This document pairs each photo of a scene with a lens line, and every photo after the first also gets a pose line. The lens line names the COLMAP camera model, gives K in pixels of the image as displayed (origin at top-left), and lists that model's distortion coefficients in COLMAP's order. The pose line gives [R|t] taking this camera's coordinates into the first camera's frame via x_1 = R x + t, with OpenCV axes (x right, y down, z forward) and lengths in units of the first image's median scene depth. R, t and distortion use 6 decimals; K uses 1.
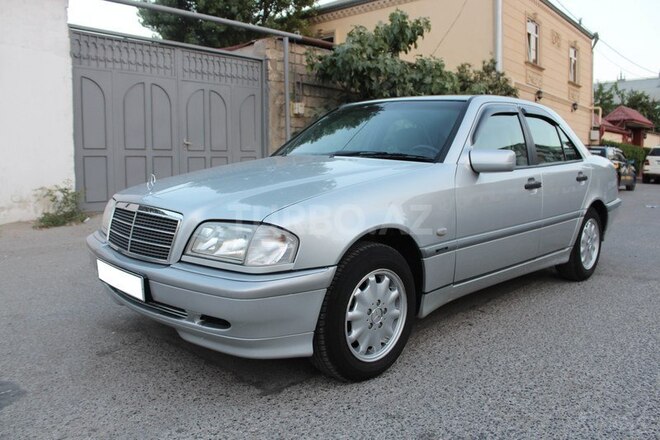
lens RADIAL K [[542.5, 0, 330.0], [0, 542.5, 220.0], [0, 0, 1]] dist [-0.166194, 0.145177]
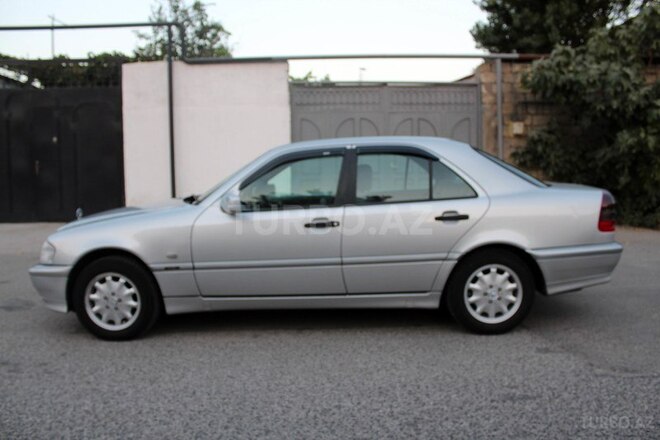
lens RADIAL K [[542.5, 0, 330.0], [0, 542.5, 220.0], [0, 0, 1]] dist [-0.166194, 0.145177]
pose [[0.698991, 0.050265, -0.713362, 0.476405], [-0.060645, 0.998100, 0.010905, -0.035623], [0.712555, 0.035639, 0.700711, 0.097949]]
